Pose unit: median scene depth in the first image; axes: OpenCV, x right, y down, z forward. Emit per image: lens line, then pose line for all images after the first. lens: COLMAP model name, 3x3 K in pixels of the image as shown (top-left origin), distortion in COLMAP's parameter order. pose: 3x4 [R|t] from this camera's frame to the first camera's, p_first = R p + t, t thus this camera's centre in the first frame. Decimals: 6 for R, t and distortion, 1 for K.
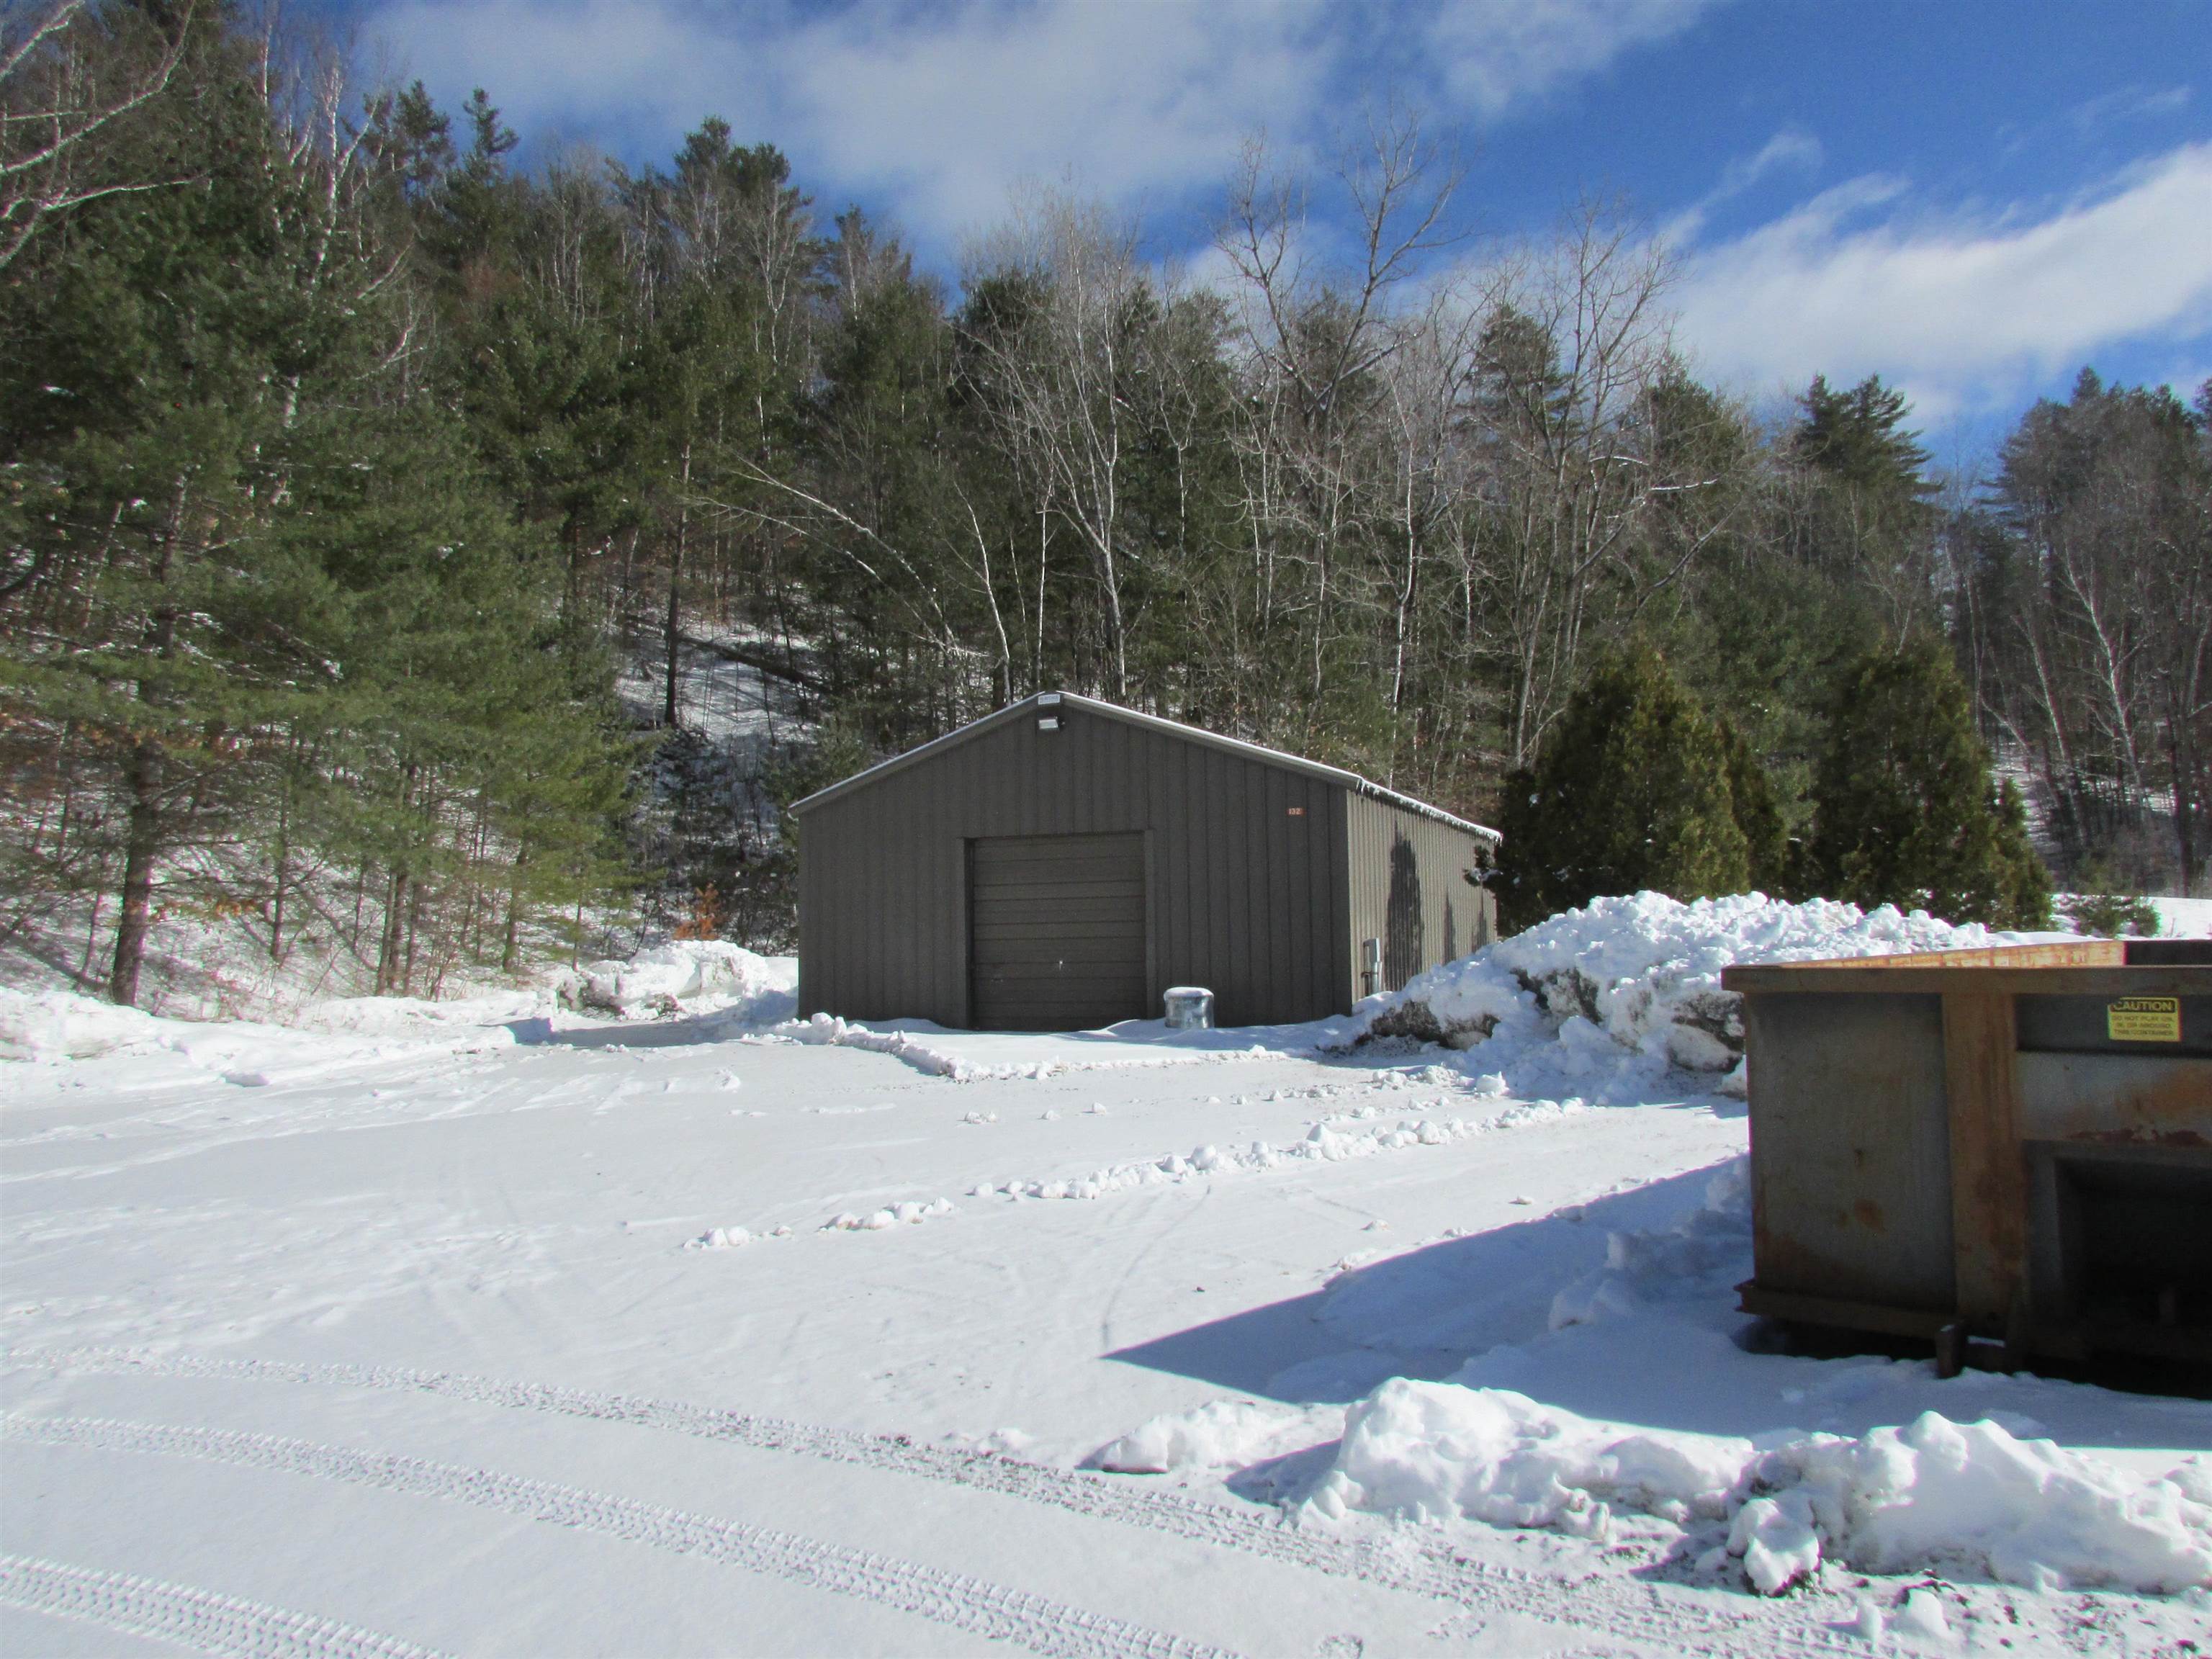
lens RADIAL K [[1598.6, 0, 1098.2], [0, 1598.6, 838.4], [0, 0, 1]] dist [-0.003226, -0.000609]
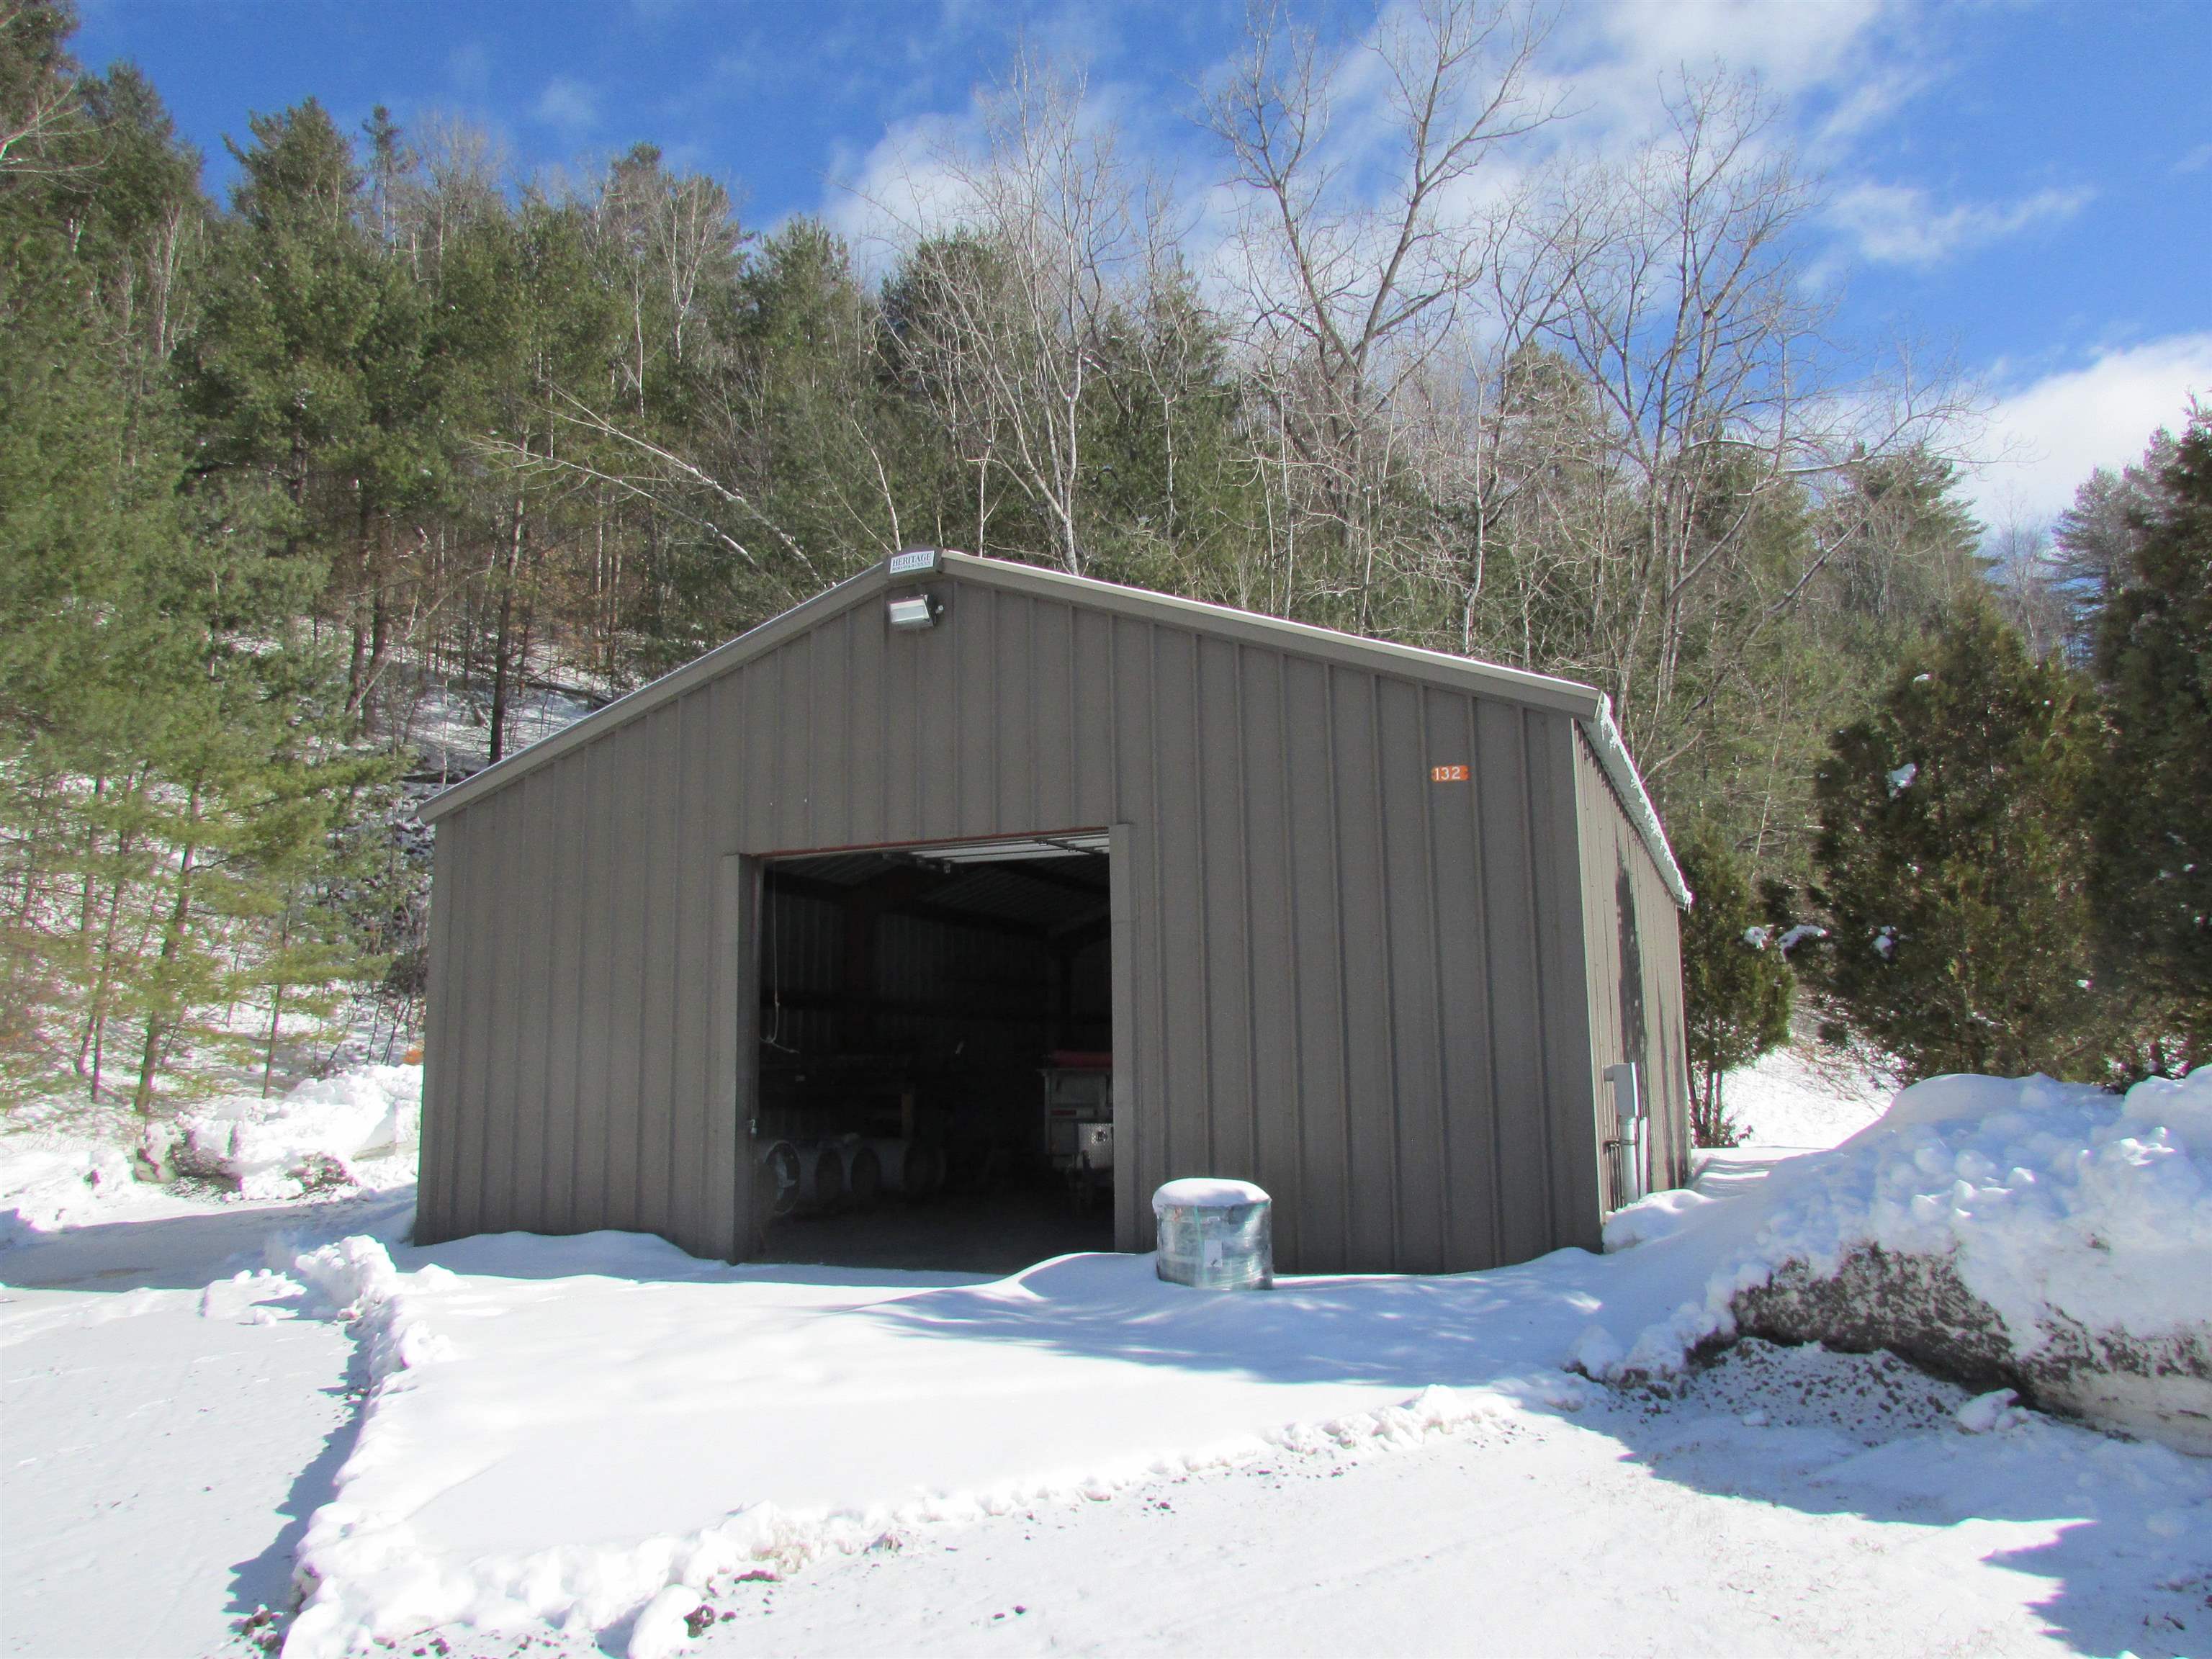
lens RADIAL K [[1598.6, 0, 1098.2], [0, 1598.6, 838.4], [0, 0, 1]] dist [-0.003226, -0.000609]
pose [[0.999918, 0.002002, 0.012680, 0.014249], [-0.001036, 0.997126, -0.075750, 0.023752], [-0.012795, 0.075731, 0.997046, 0.387056]]
